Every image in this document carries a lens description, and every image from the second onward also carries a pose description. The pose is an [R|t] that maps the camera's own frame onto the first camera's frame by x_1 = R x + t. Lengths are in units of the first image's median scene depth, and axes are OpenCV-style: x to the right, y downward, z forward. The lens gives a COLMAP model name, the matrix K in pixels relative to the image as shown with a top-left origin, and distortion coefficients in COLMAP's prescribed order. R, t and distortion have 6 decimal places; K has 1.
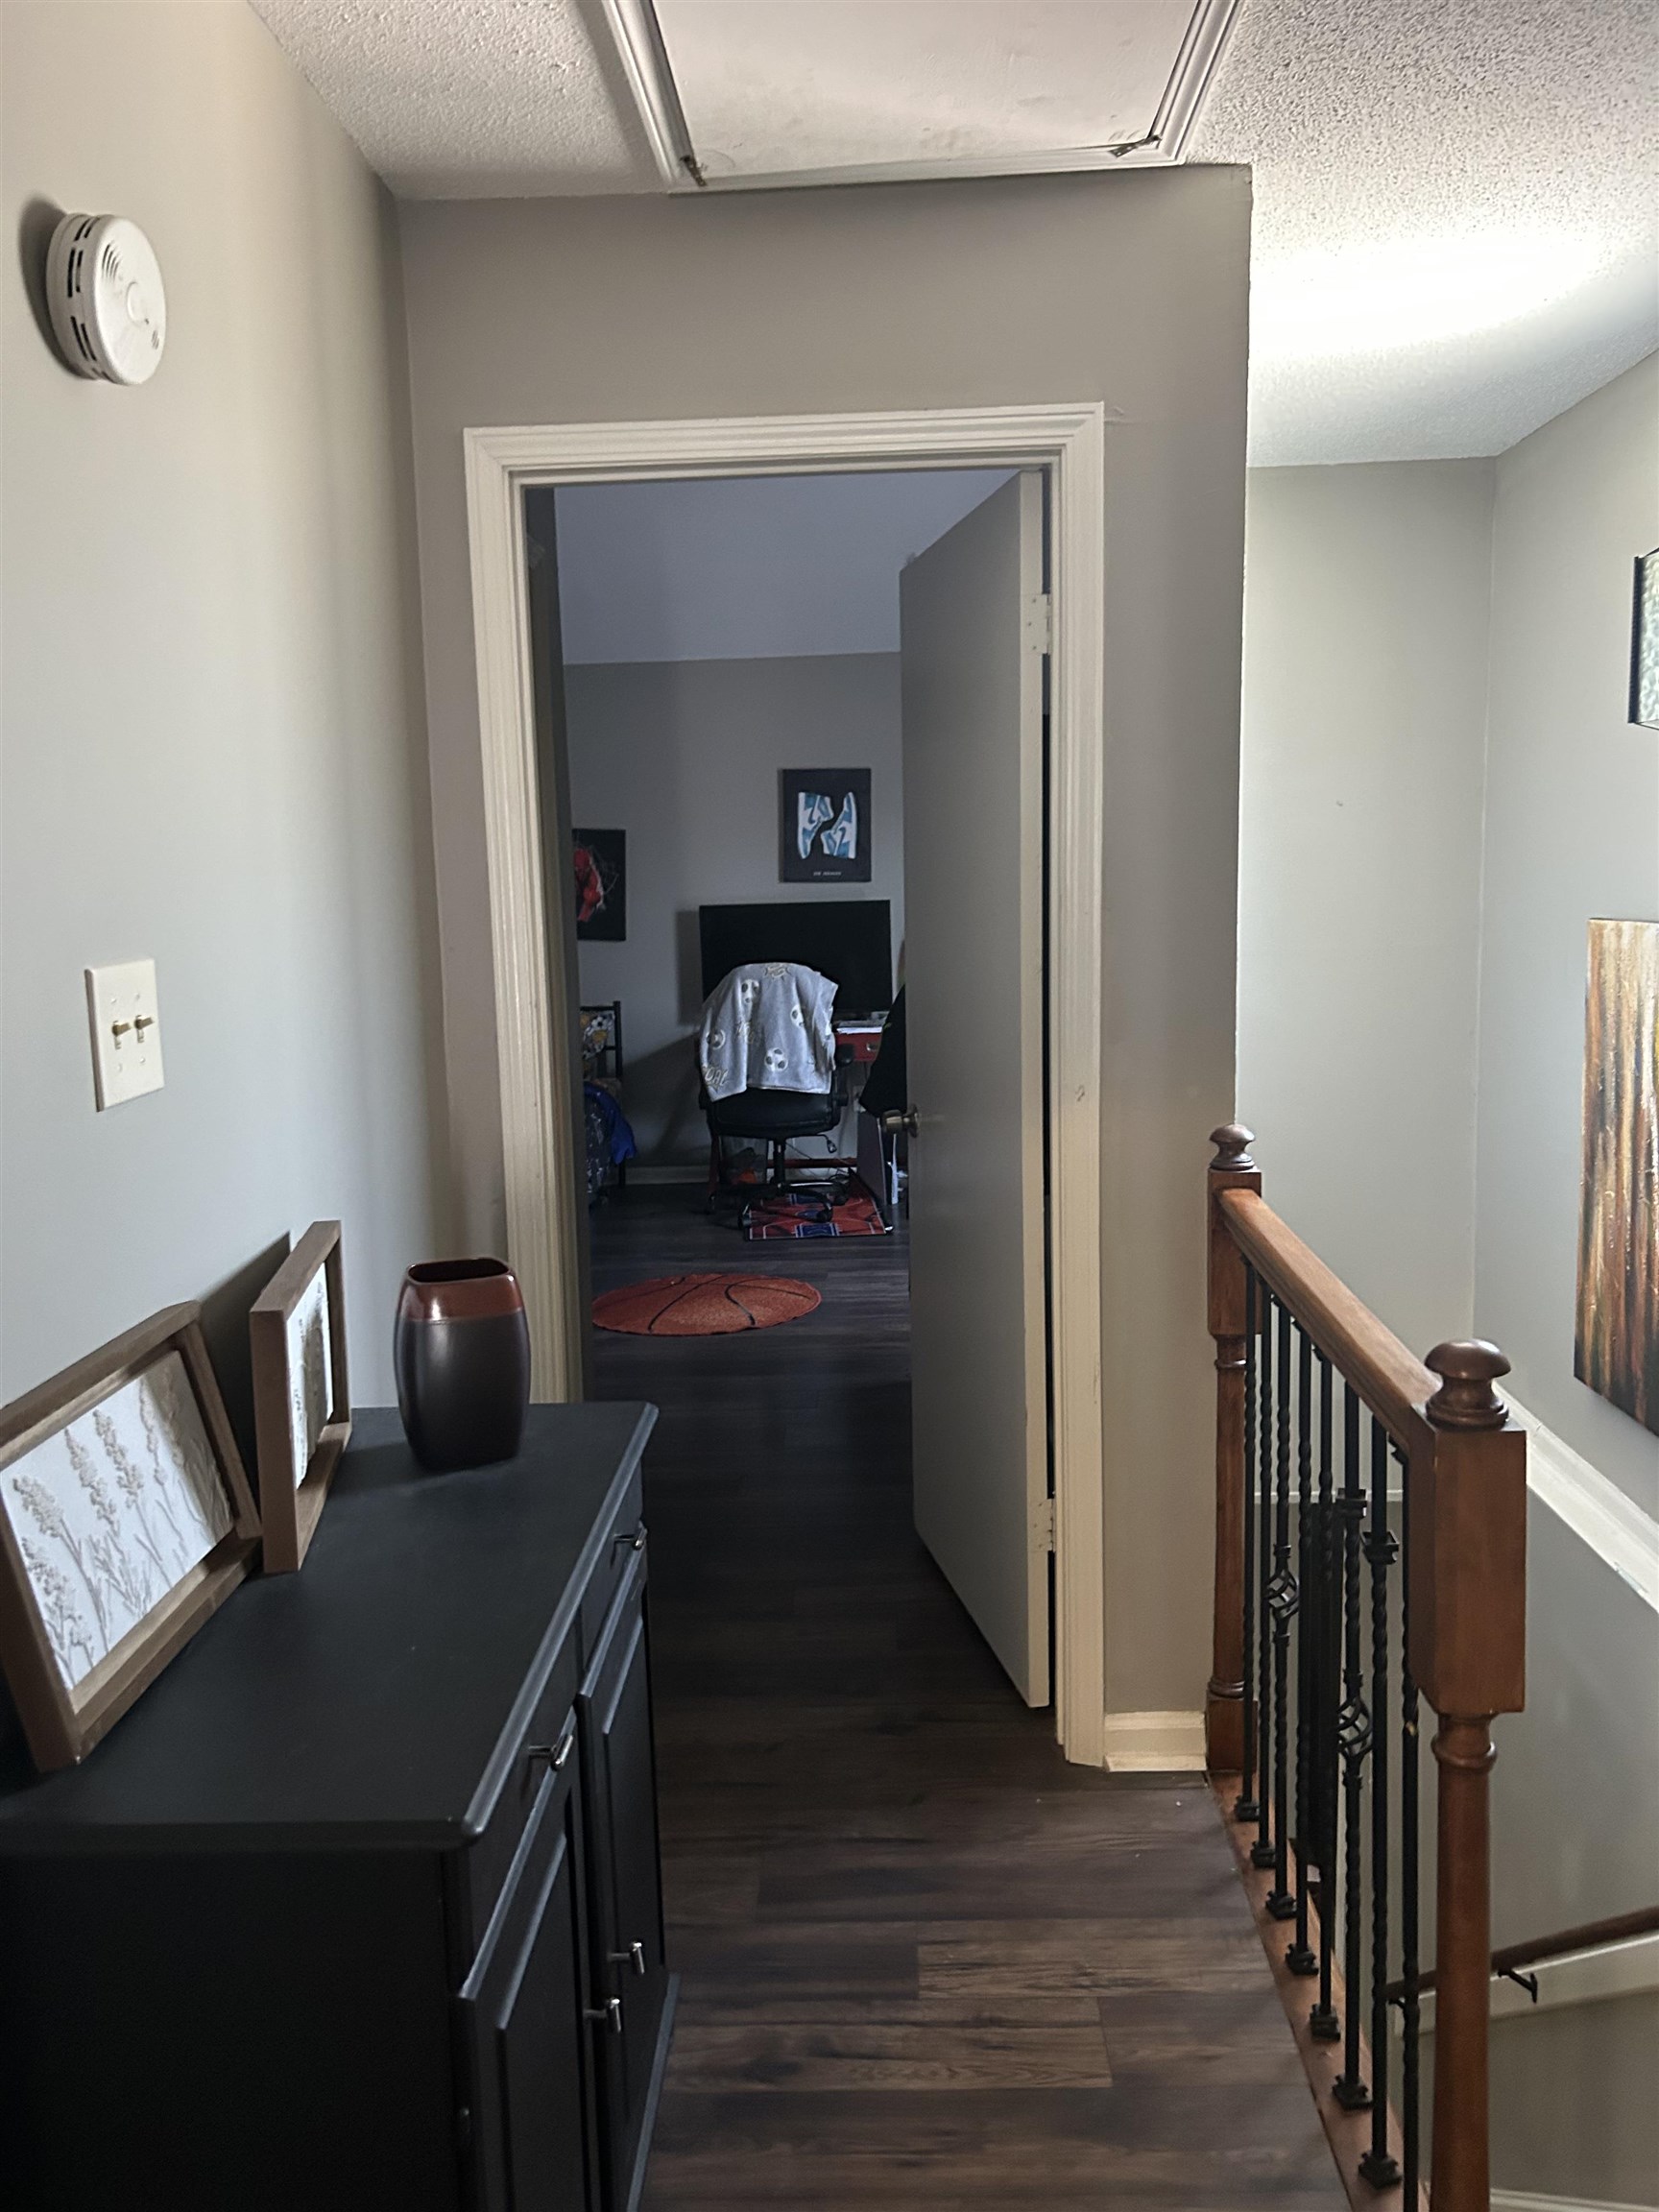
lens RADIAL K [[1668.1, 0, 835.0], [0, 1668.1, 1103.9], [0, 0, 1]] dist [0.041202, -0.046278]
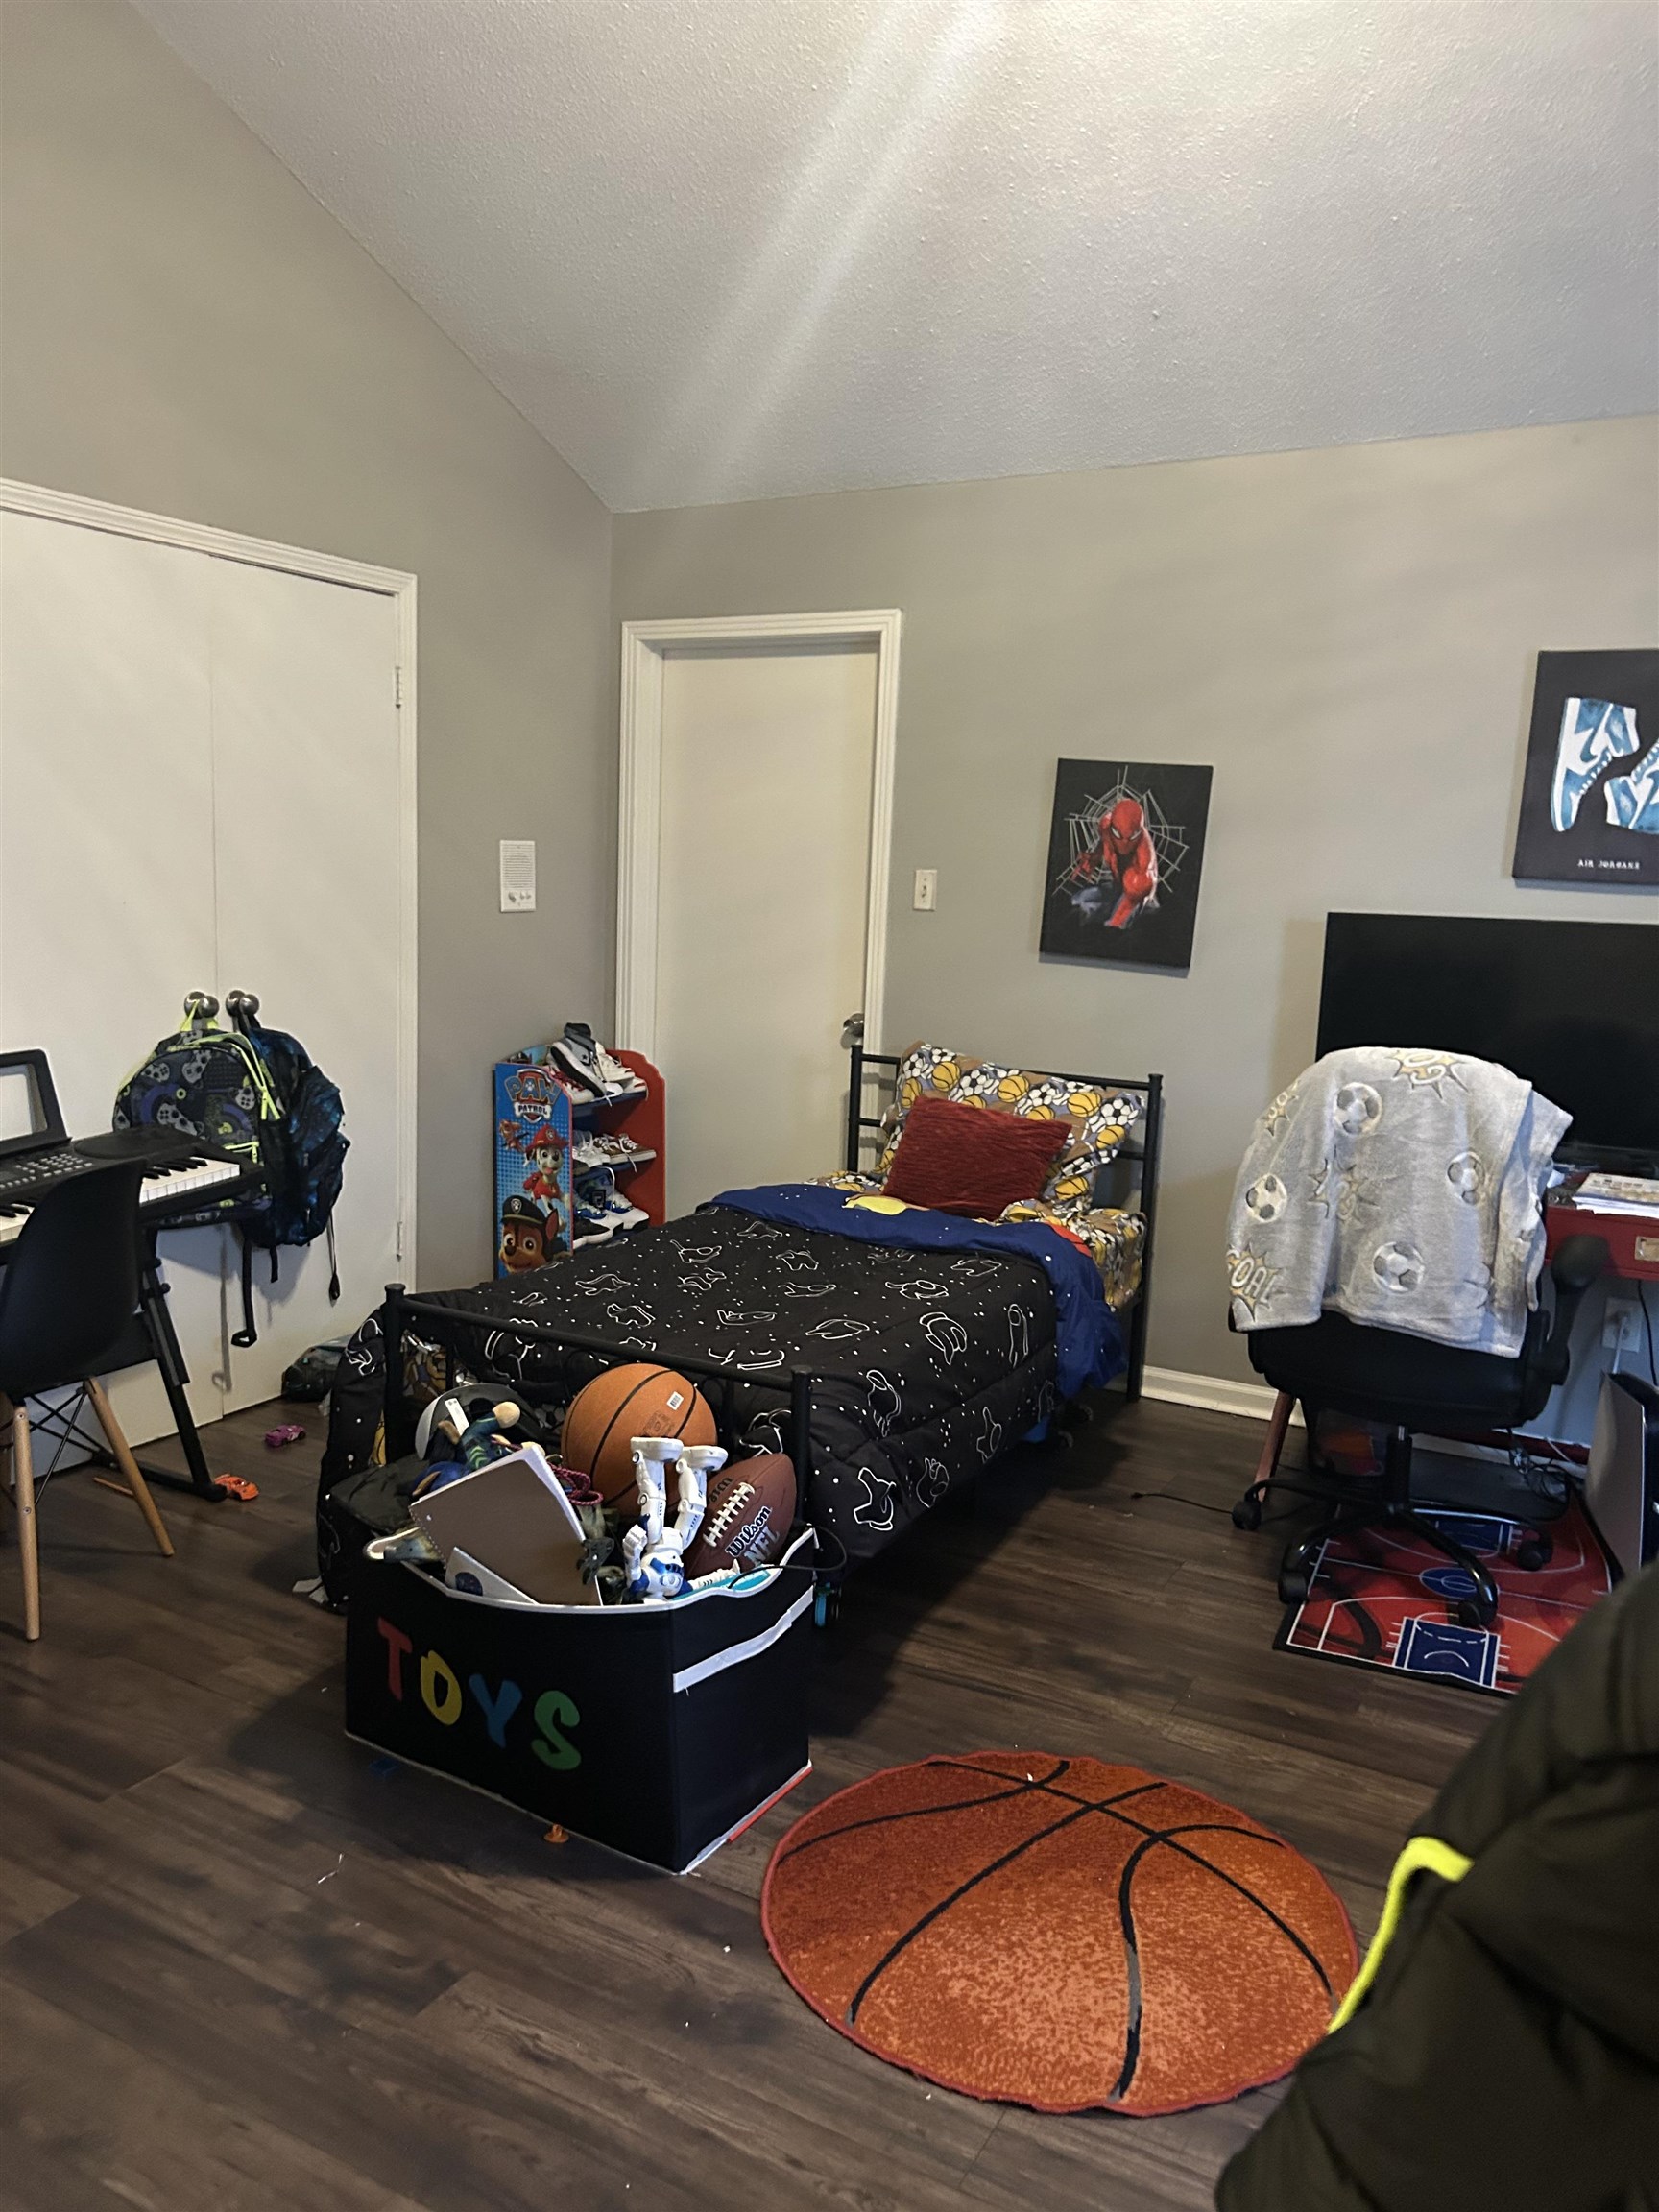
lens RADIAL K [[1668.1, 0, 811.7], [0, 1668.1, 1118.8], [0, 0, 1]] dist [0.041202, -0.046278]
pose [[0.880488, 0.125510, -0.457153, 0.024355], [-0.118147, 0.991985, 0.044793, -0.058834], [0.459111, 0.014572, 0.888259, 0.457892]]
